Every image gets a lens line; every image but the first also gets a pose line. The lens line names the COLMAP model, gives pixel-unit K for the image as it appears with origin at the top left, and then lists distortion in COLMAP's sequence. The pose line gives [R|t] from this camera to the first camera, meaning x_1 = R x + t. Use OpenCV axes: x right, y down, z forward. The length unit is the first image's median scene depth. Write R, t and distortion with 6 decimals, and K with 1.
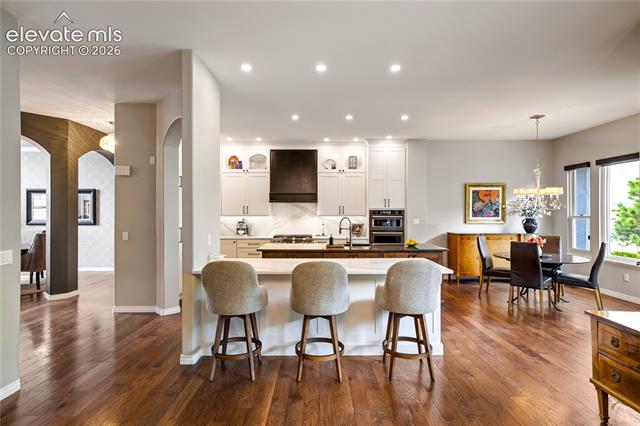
lens RADIAL K [[341.6, 0, 321.8], [0, 341.6, 211.9], [0, 0, 1]] dist [-0.019889, 0.041320]
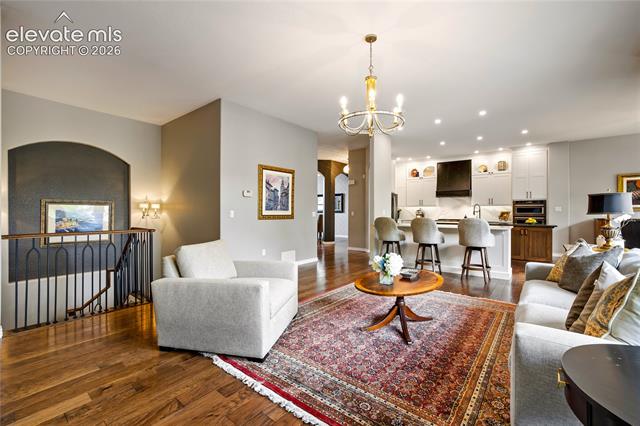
lens RADIAL K [[277.1, 0, 319.6], [0, 277.1, 211.3], [0, 0, 1]] dist [-0.046382, 0.019979]
pose [[0.776409, 0.000571, -0.630229, 0.223249], [-0.002933, 0.999992, -0.002708, 0.040914], [0.630222, 0.003951, 0.776405, -0.294452]]
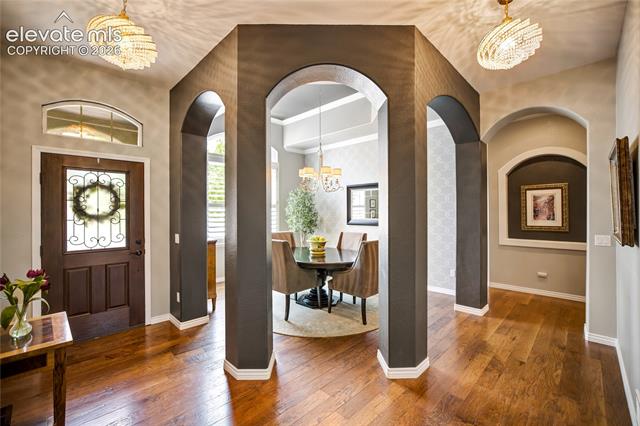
lens RADIAL K [[277.1, 0, 319.6], [0, 277.1, 211.3], [0, 0, 1]] dist [-0.046382, 0.019979]
pose [[0.704391, -0.004456, -0.709799, -0.433541], [0.003408, 0.999990, -0.002895, 0.004996], [0.709804, -0.000380, 0.704399, 0.481603]]
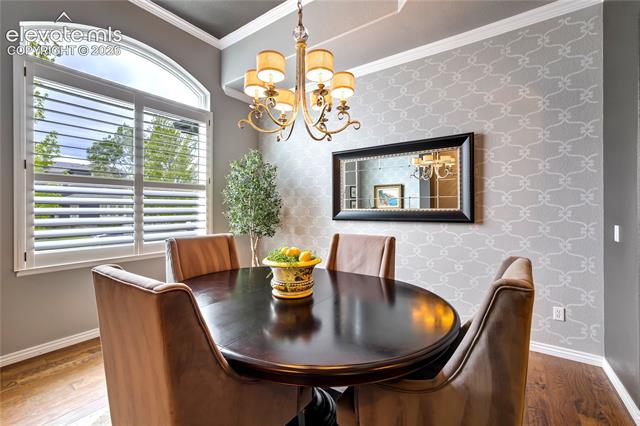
lens RADIAL K [[277.1, 0, 319.6], [0, 277.1, 211.3], [0, 0, 1]] dist [-0.046382, 0.019979]
pose [[0.810283, 0.001690, -0.586036, -0.706027], [0.001588, 0.999986, 0.005080, 0.025534], [0.586036, -0.005047, 0.810269, 0.725589]]
